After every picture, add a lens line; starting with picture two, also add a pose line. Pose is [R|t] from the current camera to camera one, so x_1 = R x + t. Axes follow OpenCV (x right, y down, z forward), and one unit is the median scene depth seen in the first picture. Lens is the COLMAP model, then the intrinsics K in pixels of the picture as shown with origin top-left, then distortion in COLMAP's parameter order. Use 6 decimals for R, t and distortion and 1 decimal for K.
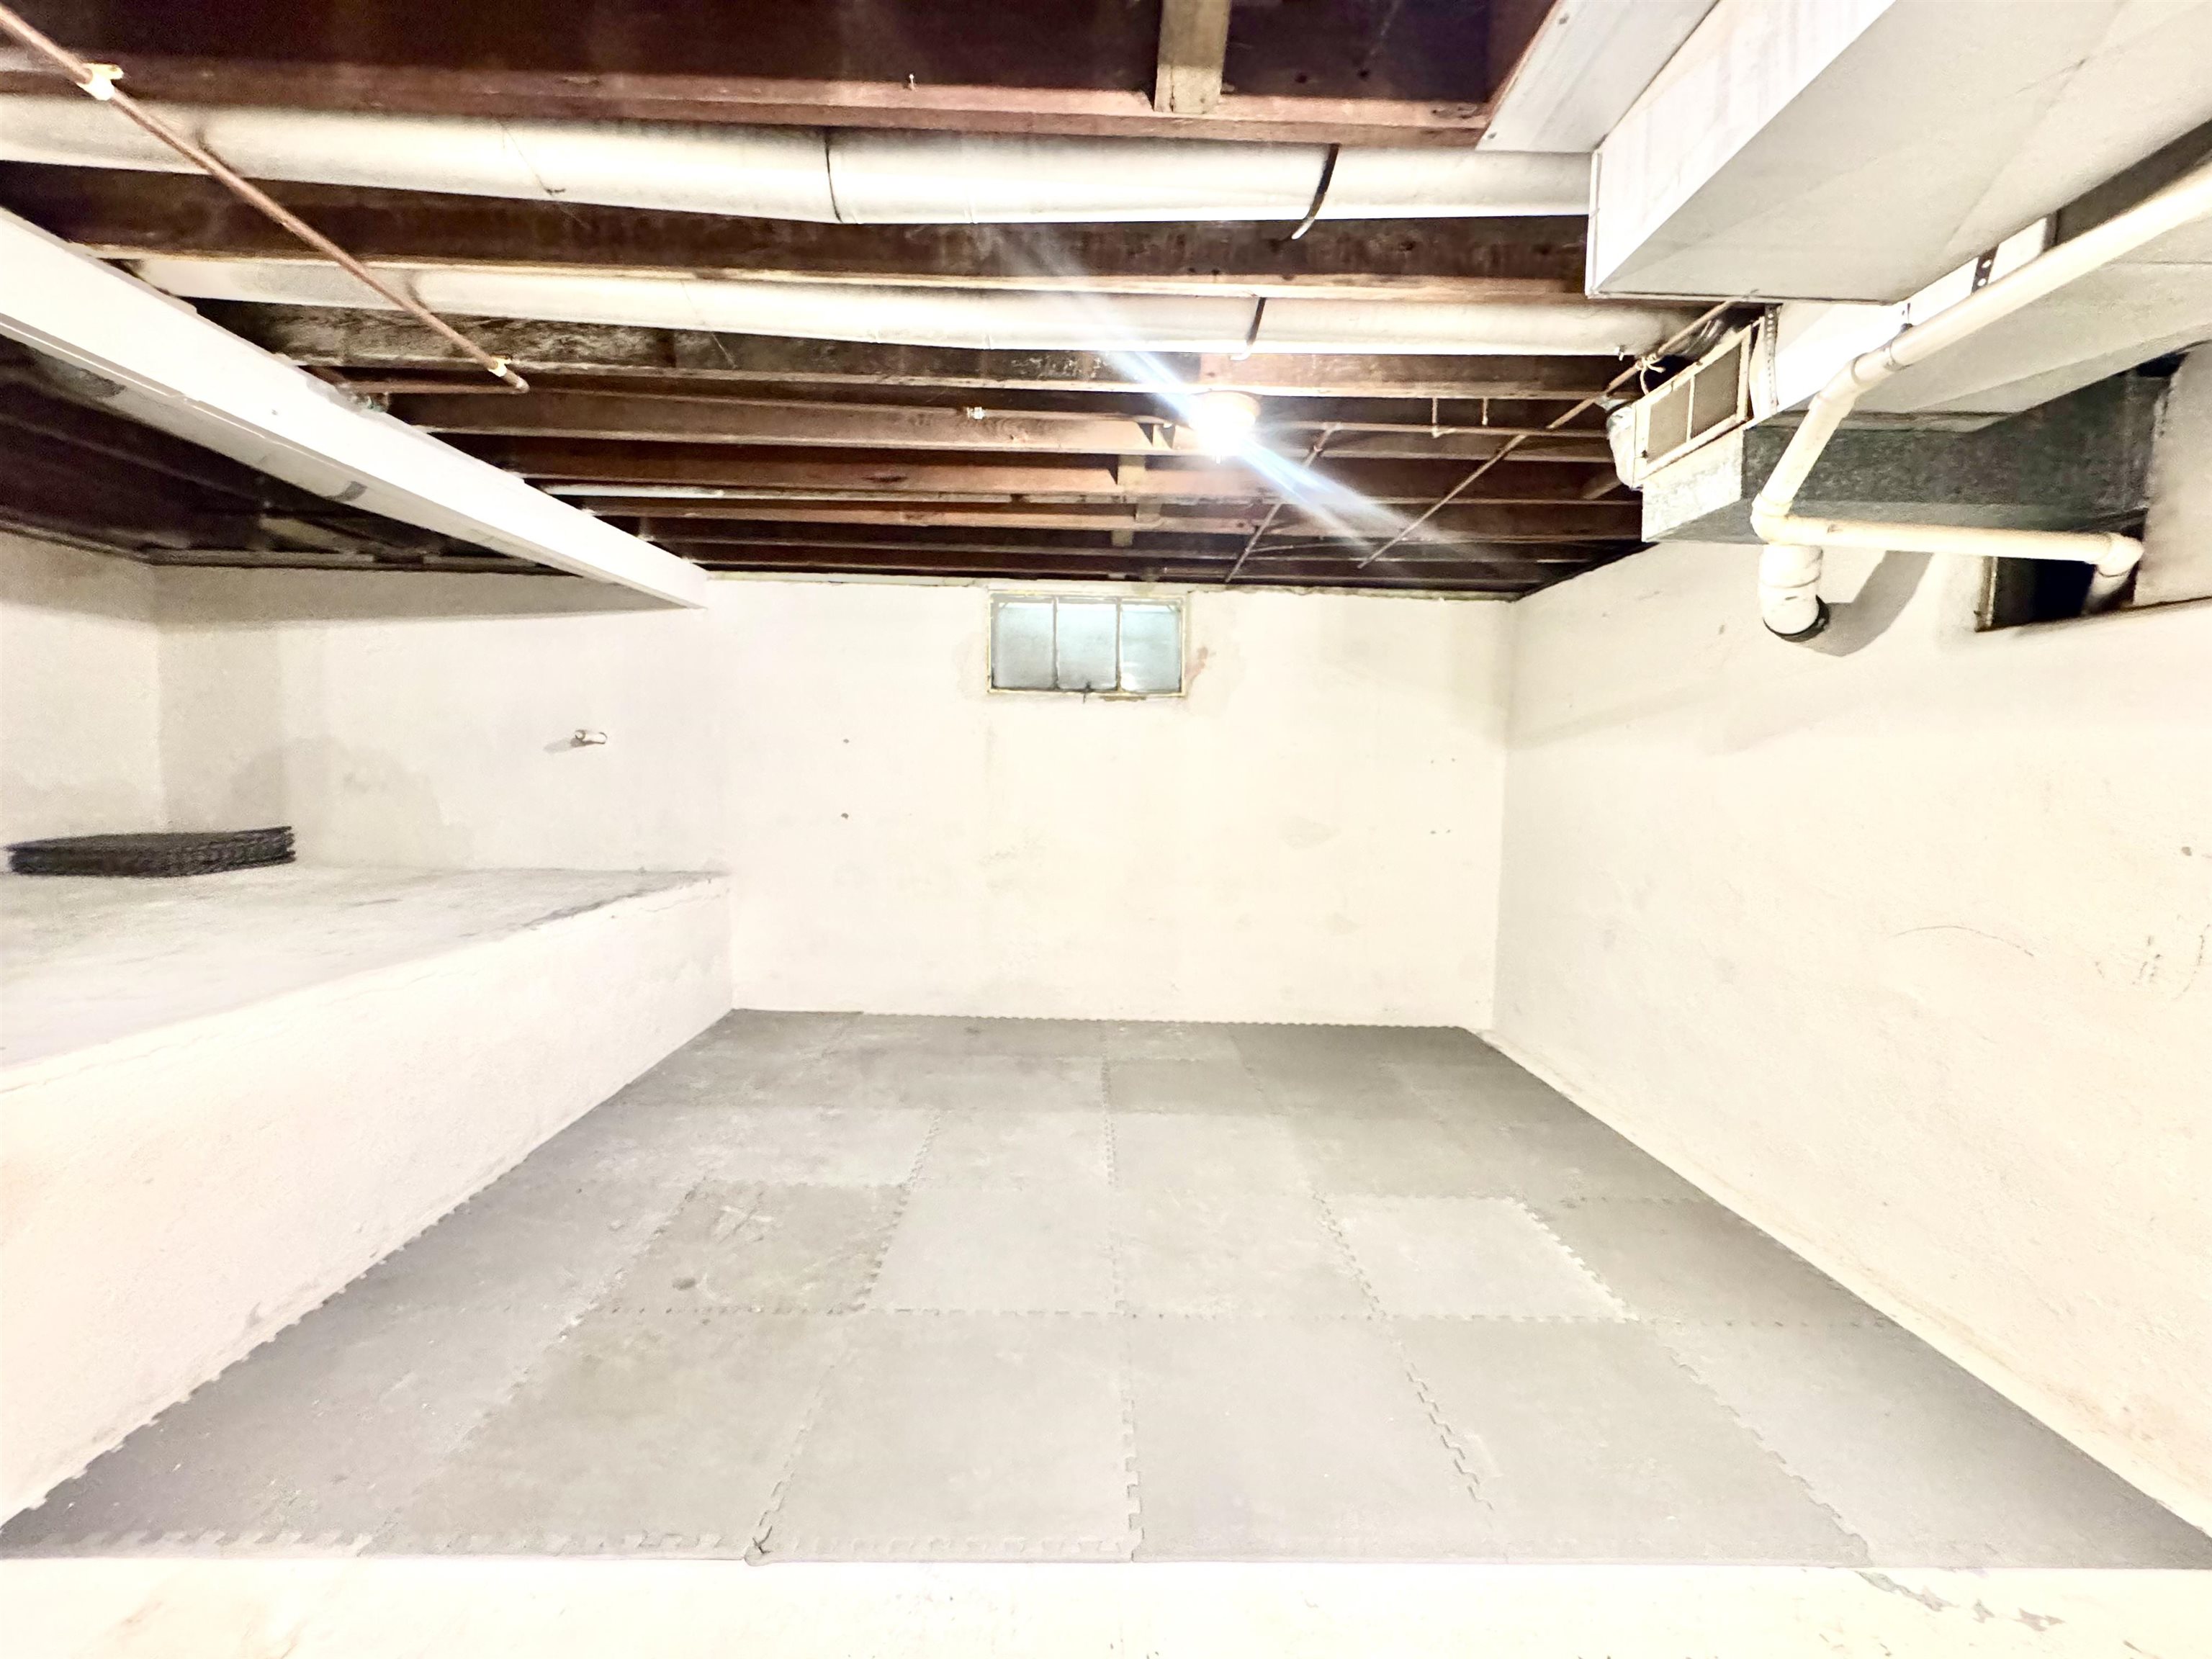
lens RADIAL K [[885.6, 0, 1102.1], [0, 885.6, 829.1], [0, 0, 1]] dist [-0.002261, 0.000567]
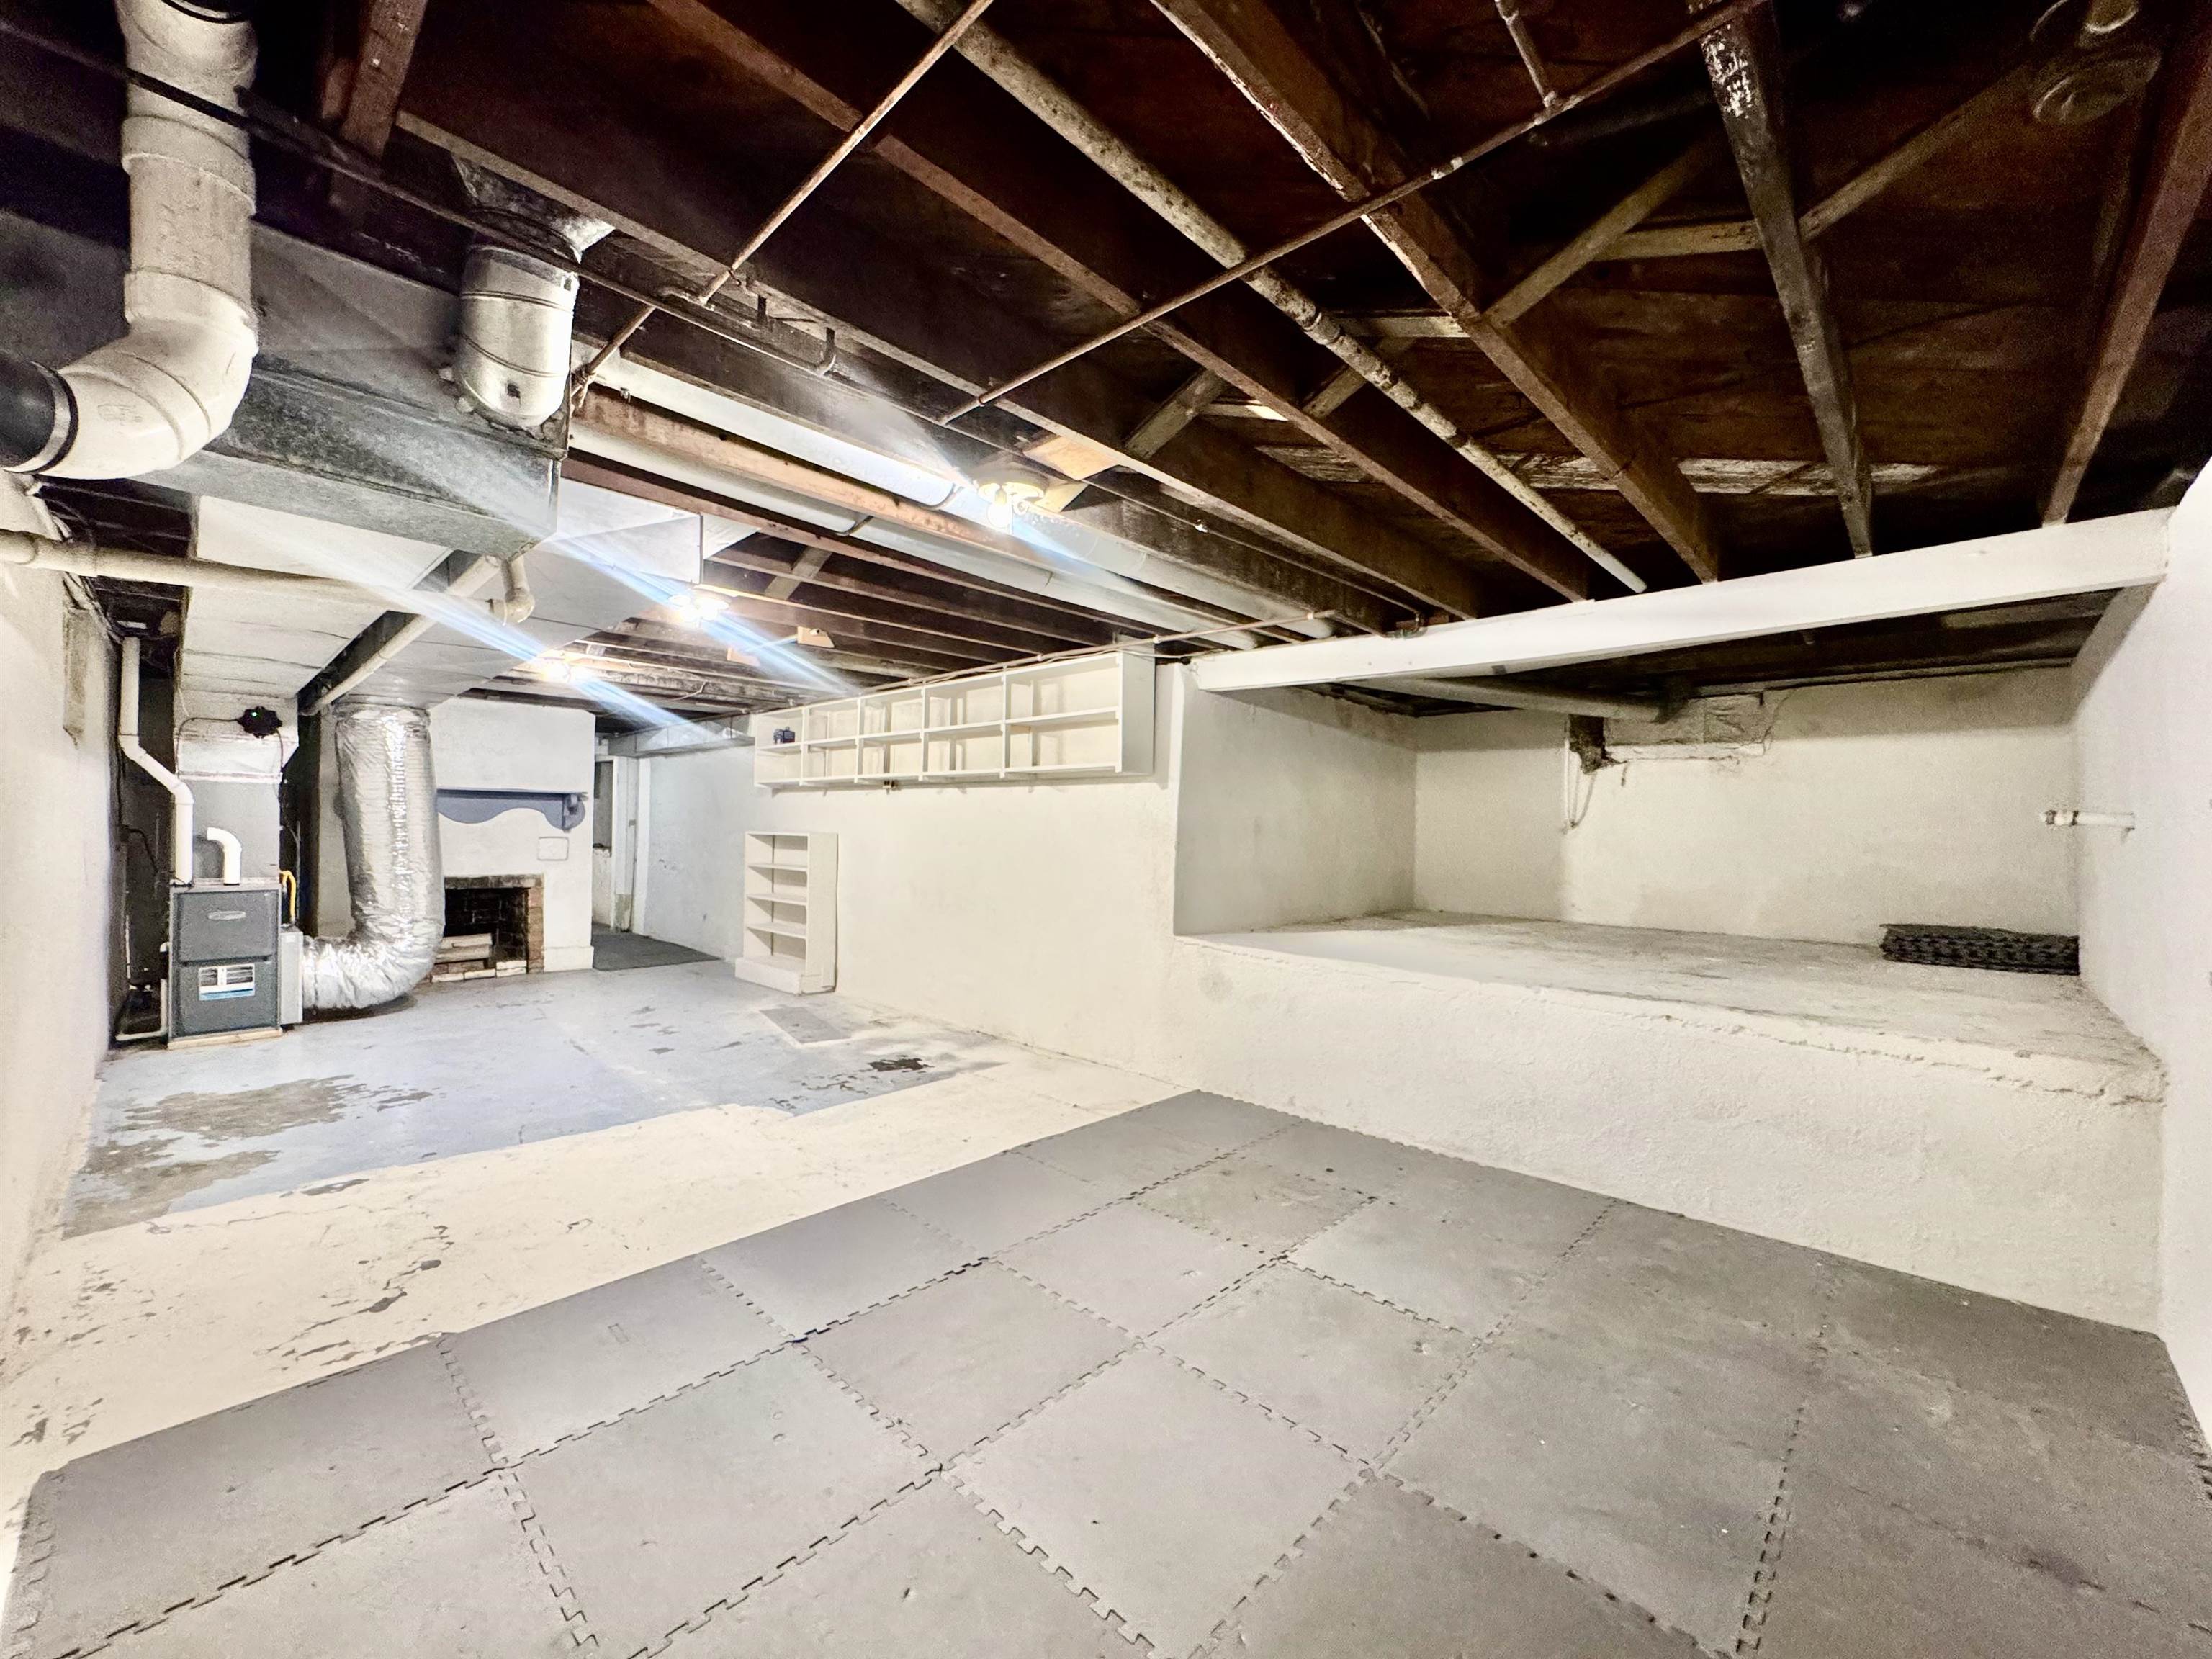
lens RADIAL K [[885.6, 0, 1102.1], [0, 885.6, 829.1], [0, 0, 1]] dist [-0.002261, 0.000567]
pose [[-0.707990, -0.034091, -0.705400, 0.500632], [-0.081577, 0.996096, 0.033736, -0.074592], [0.701495, 0.081429, -0.708007, 1.179160]]
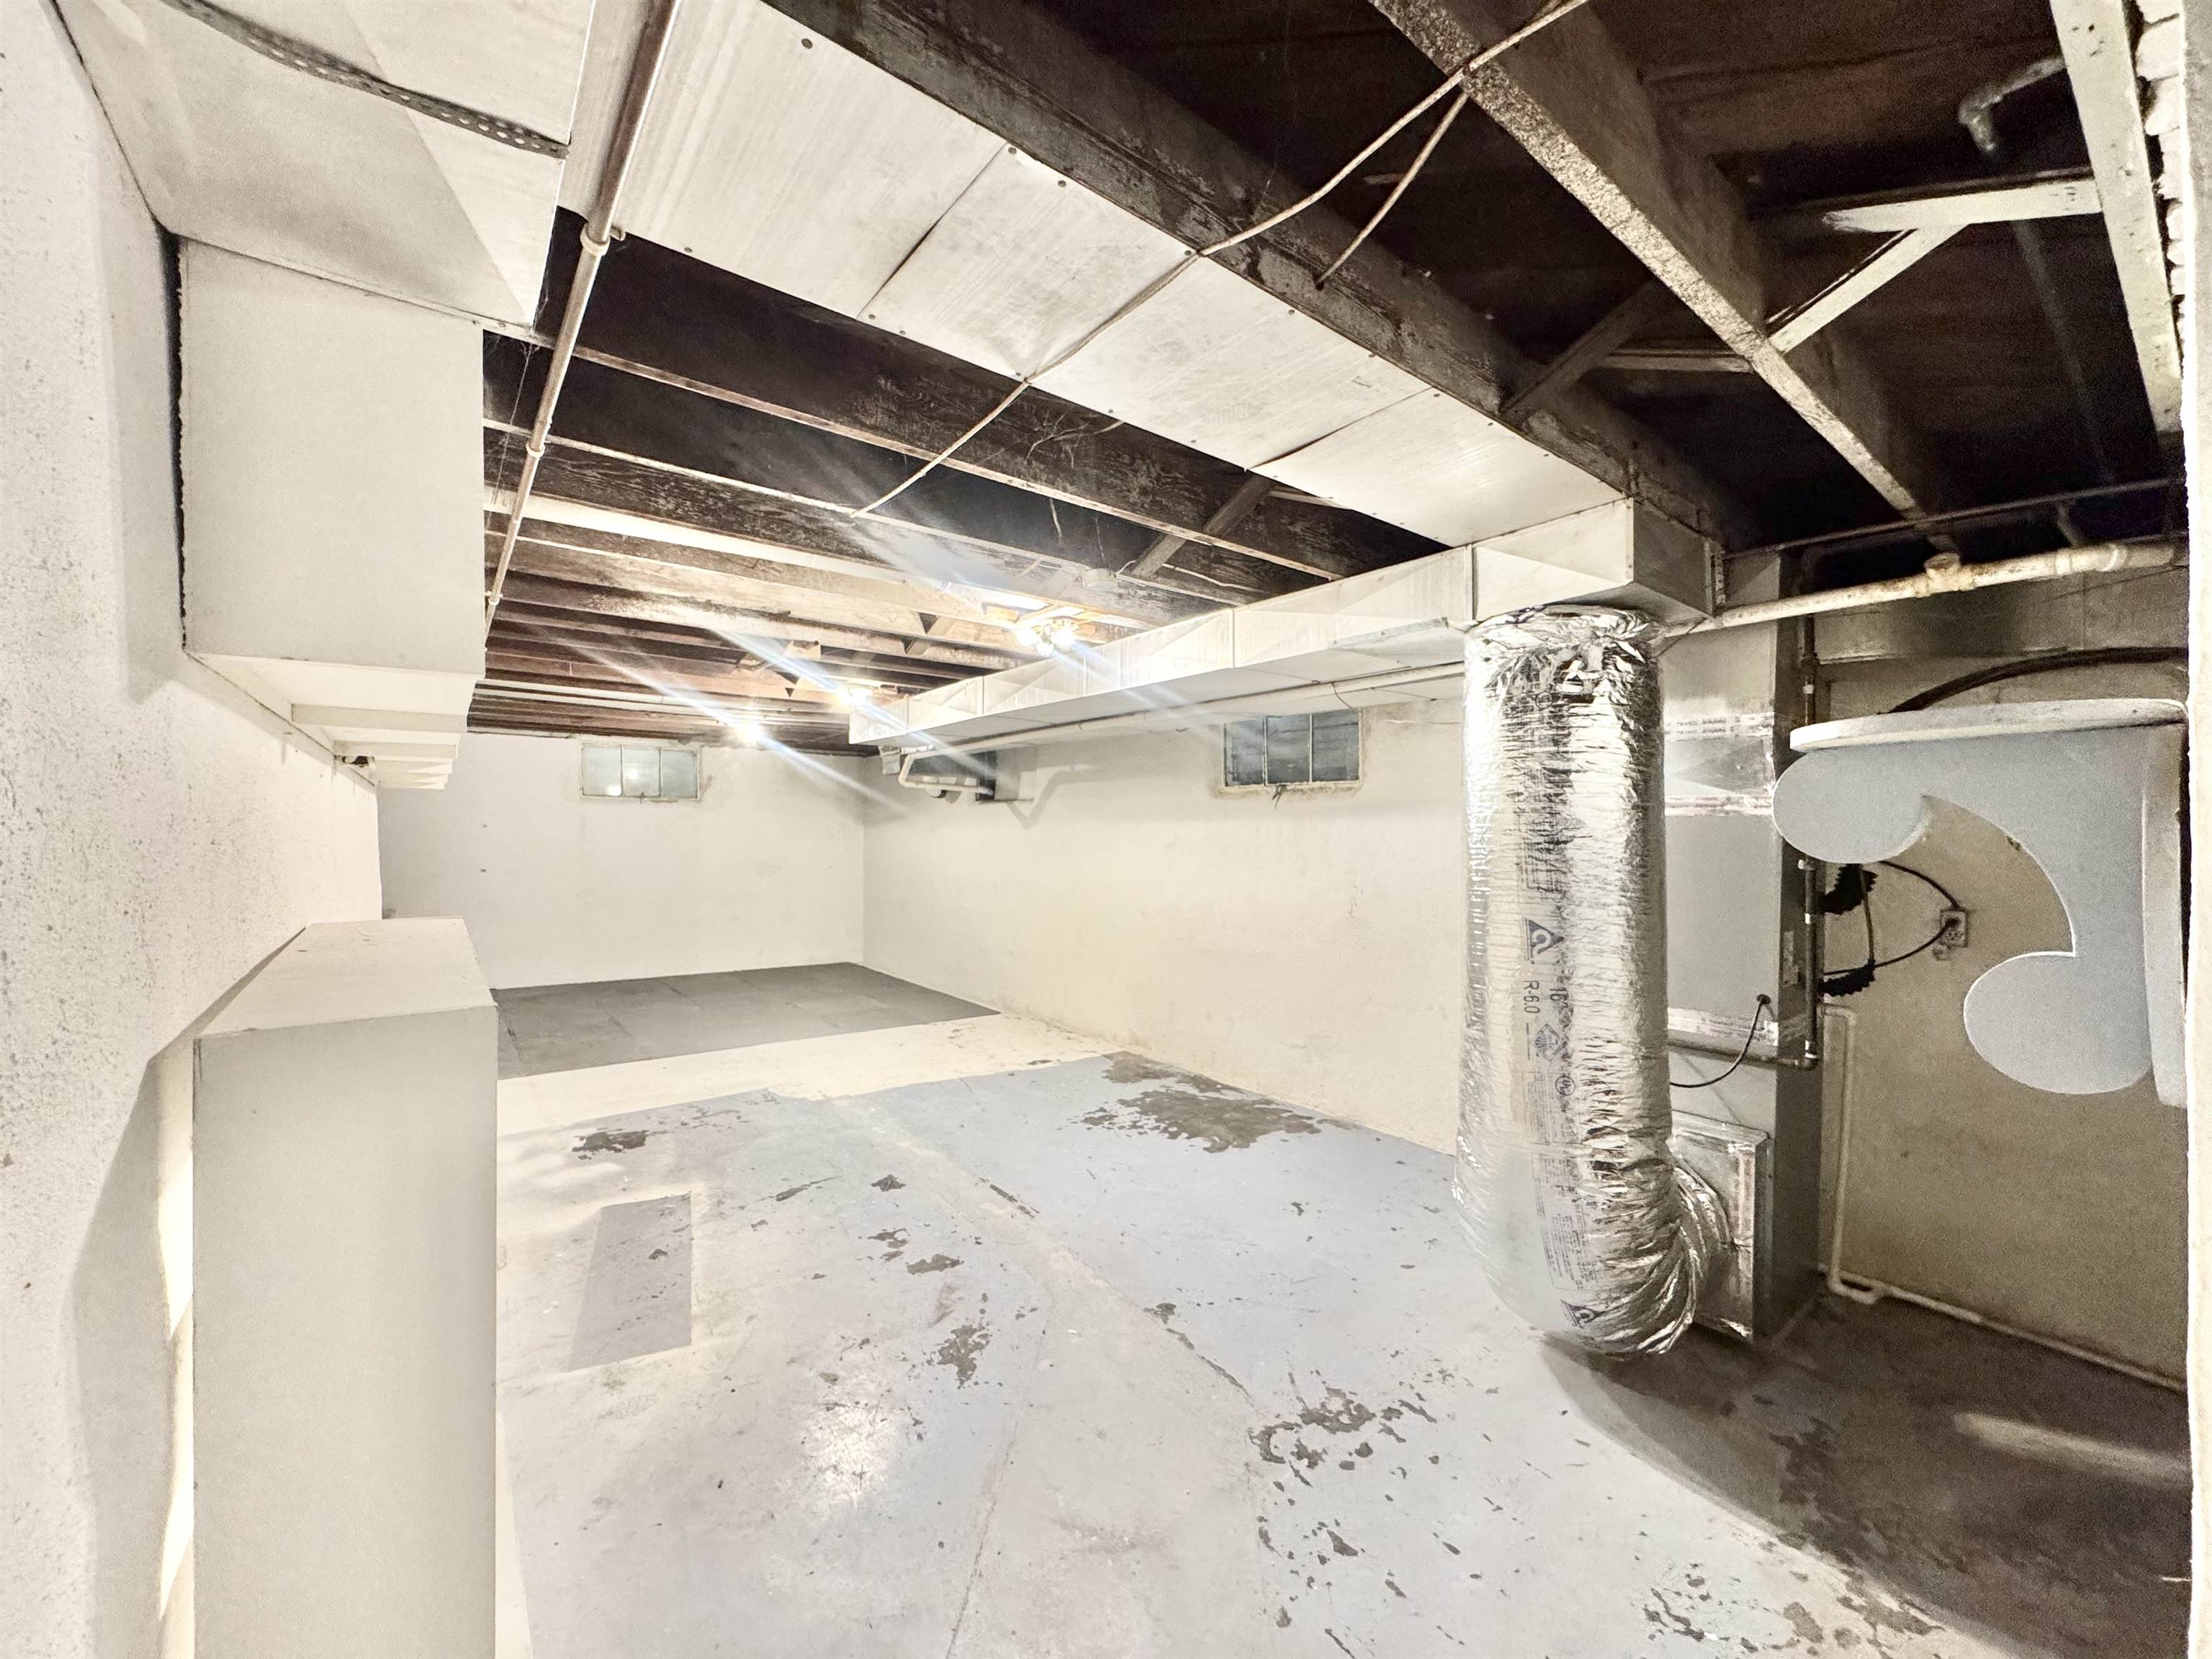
lens RADIAL K [[885.6, 0, 1102.1], [0, 885.6, 829.1], [0, 0, 1]] dist [-0.002261, 0.000567]
pose [[0.805716, -0.012222, 0.592176, -0.438740], [0.046076, 0.998051, -0.042093, 0.040507], [-0.590507, 0.061200, 0.804708, -1.352918]]
